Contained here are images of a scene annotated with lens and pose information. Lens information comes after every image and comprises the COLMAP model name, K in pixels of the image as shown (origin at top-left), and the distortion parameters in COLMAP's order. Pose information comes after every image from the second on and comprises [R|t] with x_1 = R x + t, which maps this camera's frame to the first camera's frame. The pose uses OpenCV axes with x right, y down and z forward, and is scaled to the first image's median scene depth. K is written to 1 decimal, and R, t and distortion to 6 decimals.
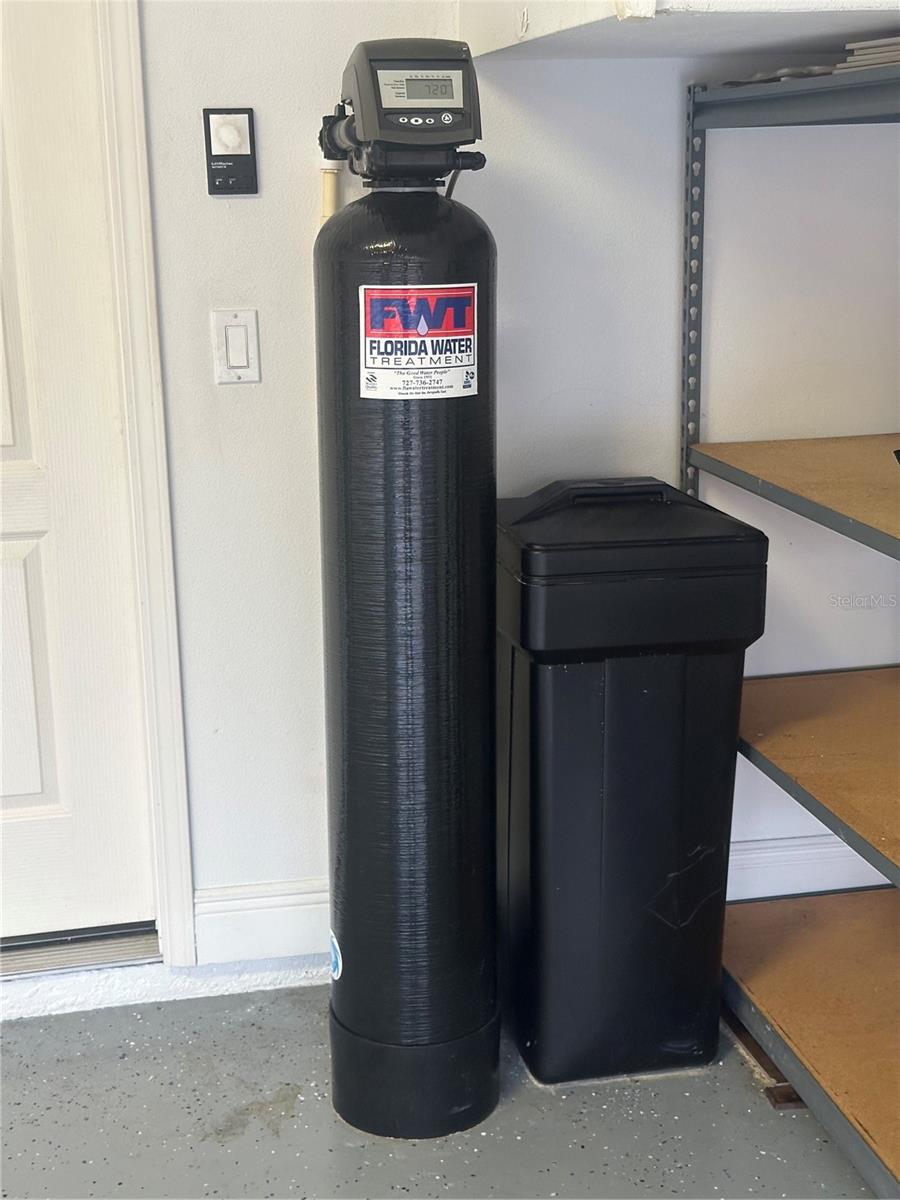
lens RADIAL K [[1647.4, 0, 450.0], [0, 1647.4, 600.0], [0, 0, 1]] dist [0.306172, 0.017655]
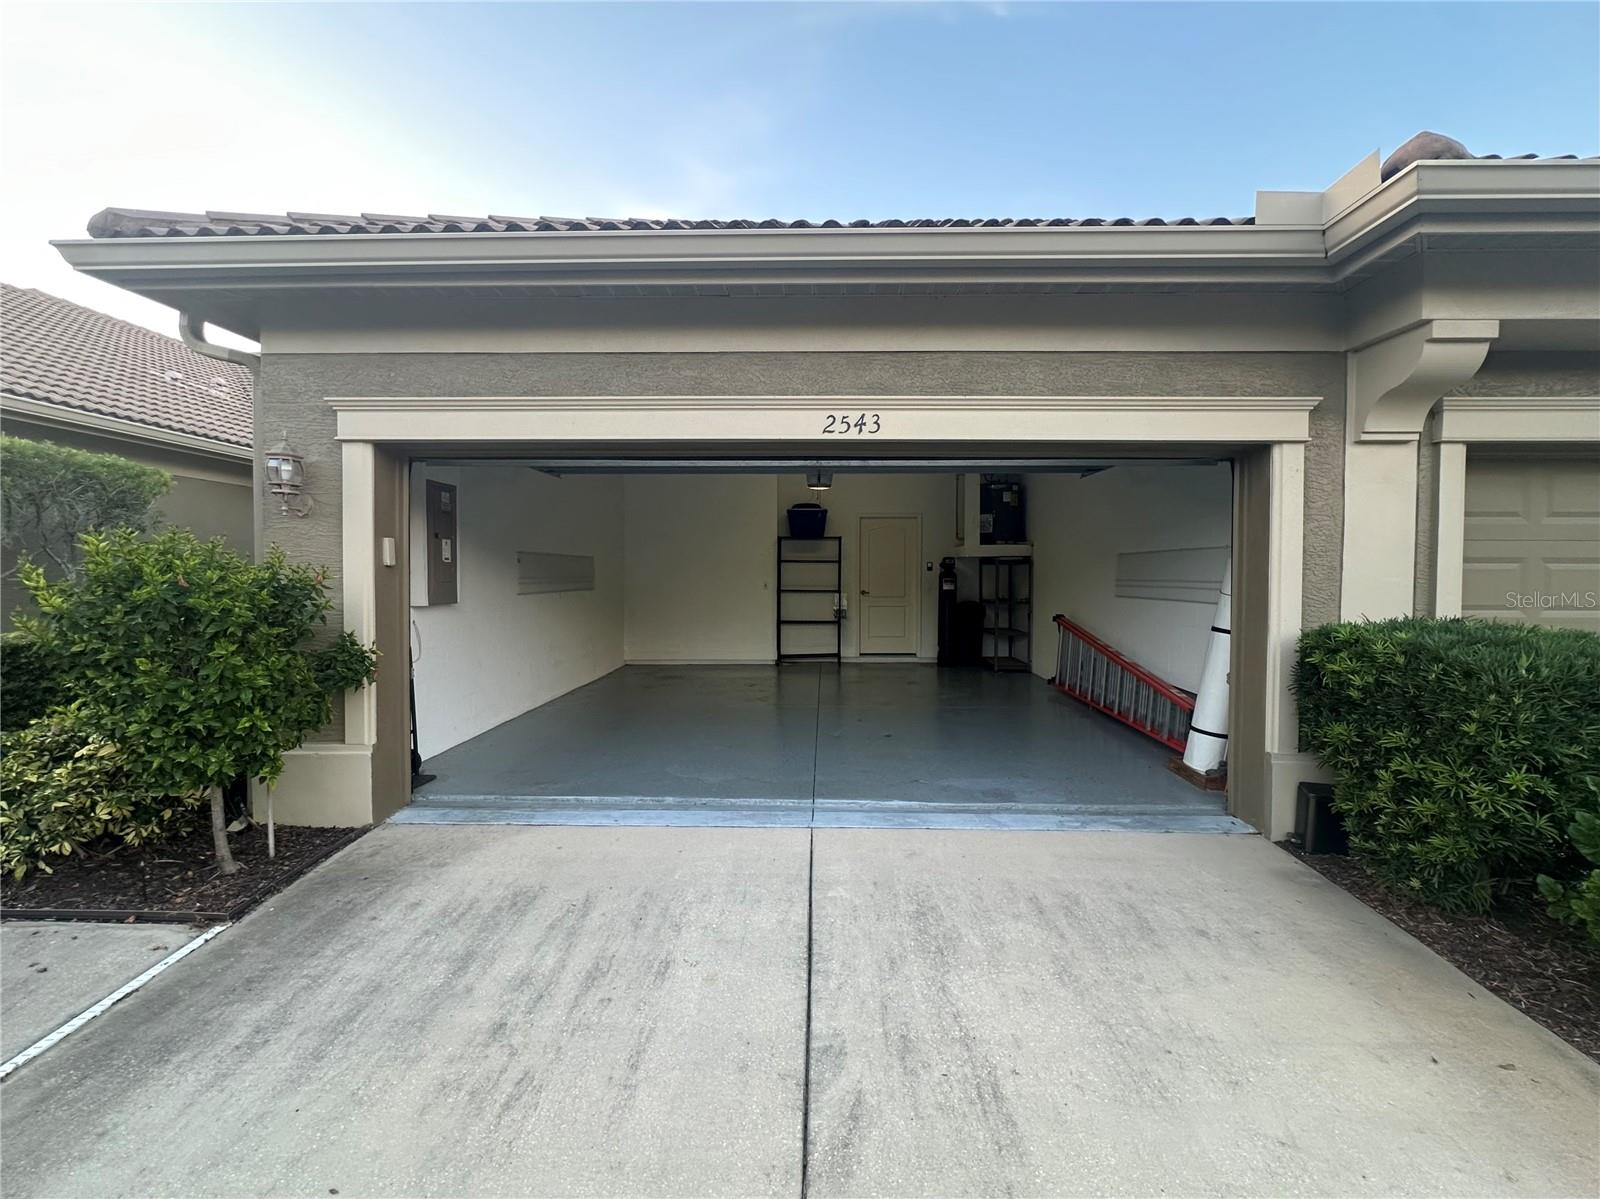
lens RADIAL K [[643.2, 0, 806.5], [0, 643.2, 604.9], [0, 0, 1]] dist [-0.000183, 0.000027]
pose [[0.970434, 0.026829, -0.239872, 0.083432], [-0.073122, 0.979780, -0.186240, 0.754644], [0.230025, 0.198273, 0.952773, -2.882150]]
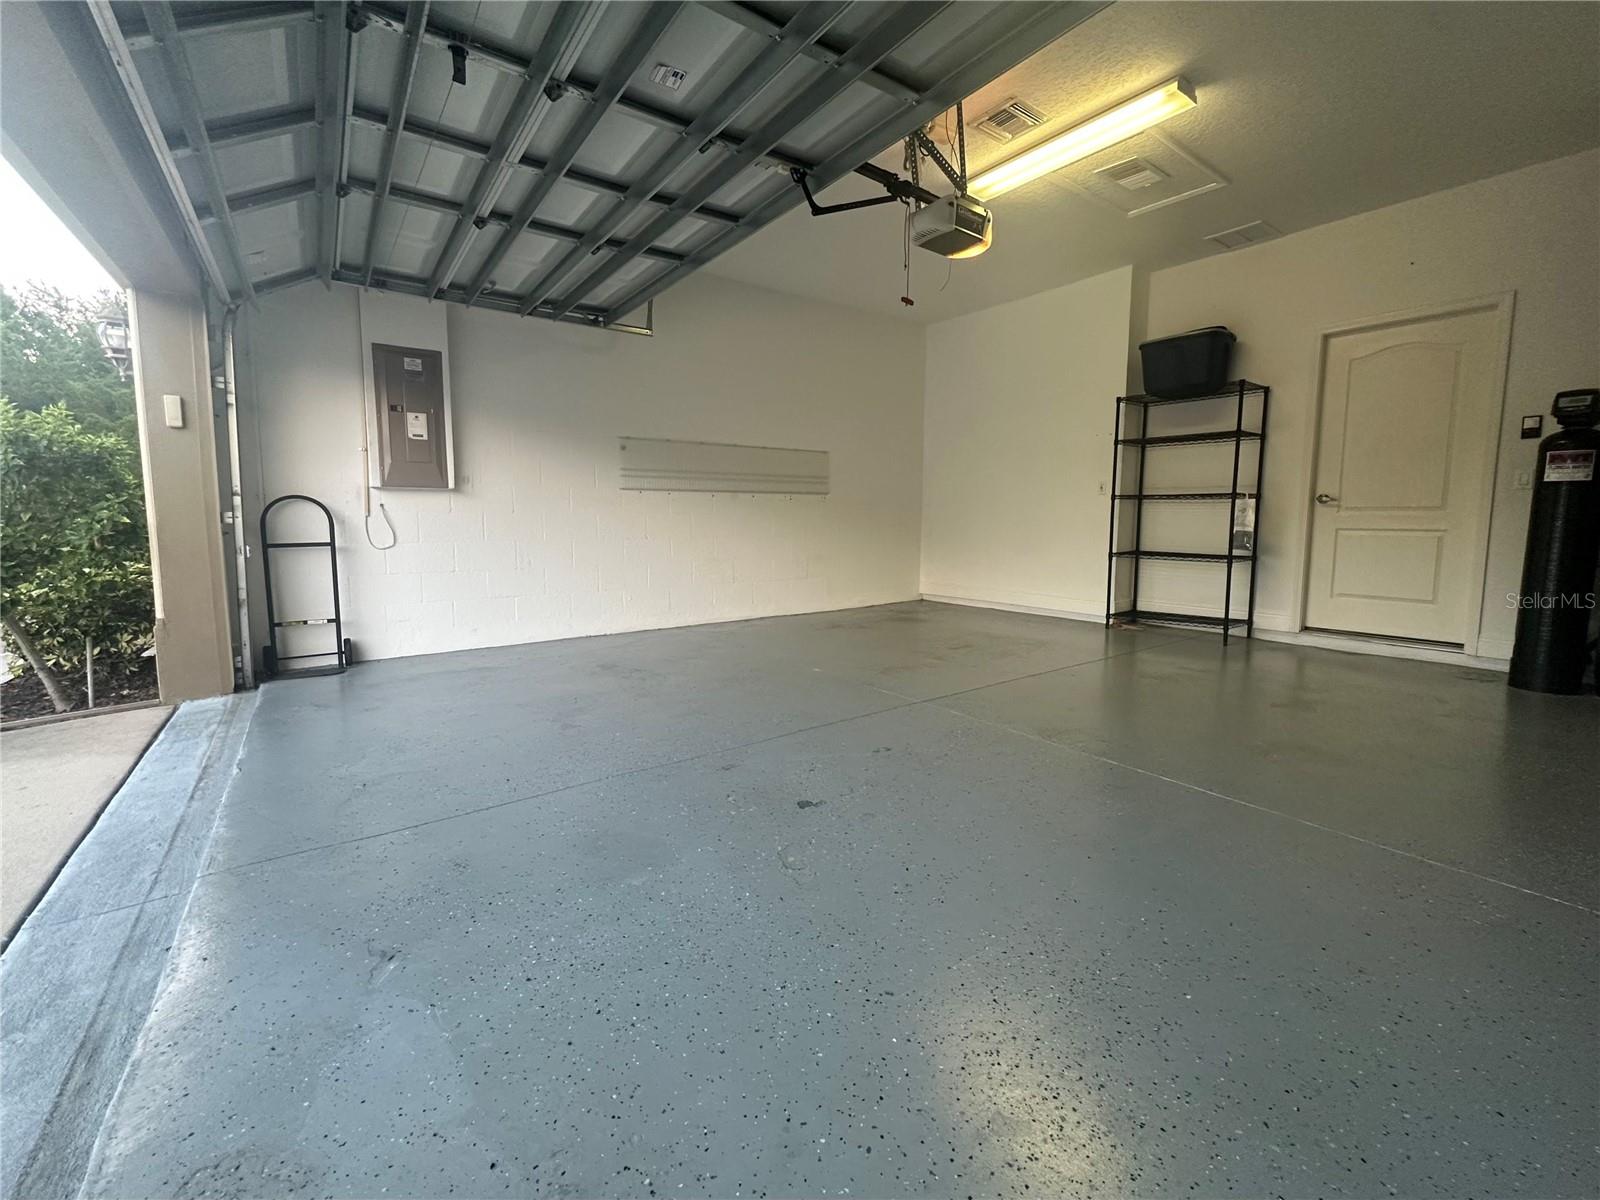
lens RADIAL K [[661.9, 0, 823.4], [0, 661.9, 580.2], [0, 0, 1]] dist [0.000641, 0.000202]
pose [[0.420569, 0.102748, -0.901424, 0.633212], [-0.226008, 0.974109, 0.005586, 0.454113], [0.878659, 0.201380, 0.432902, -1.036035]]
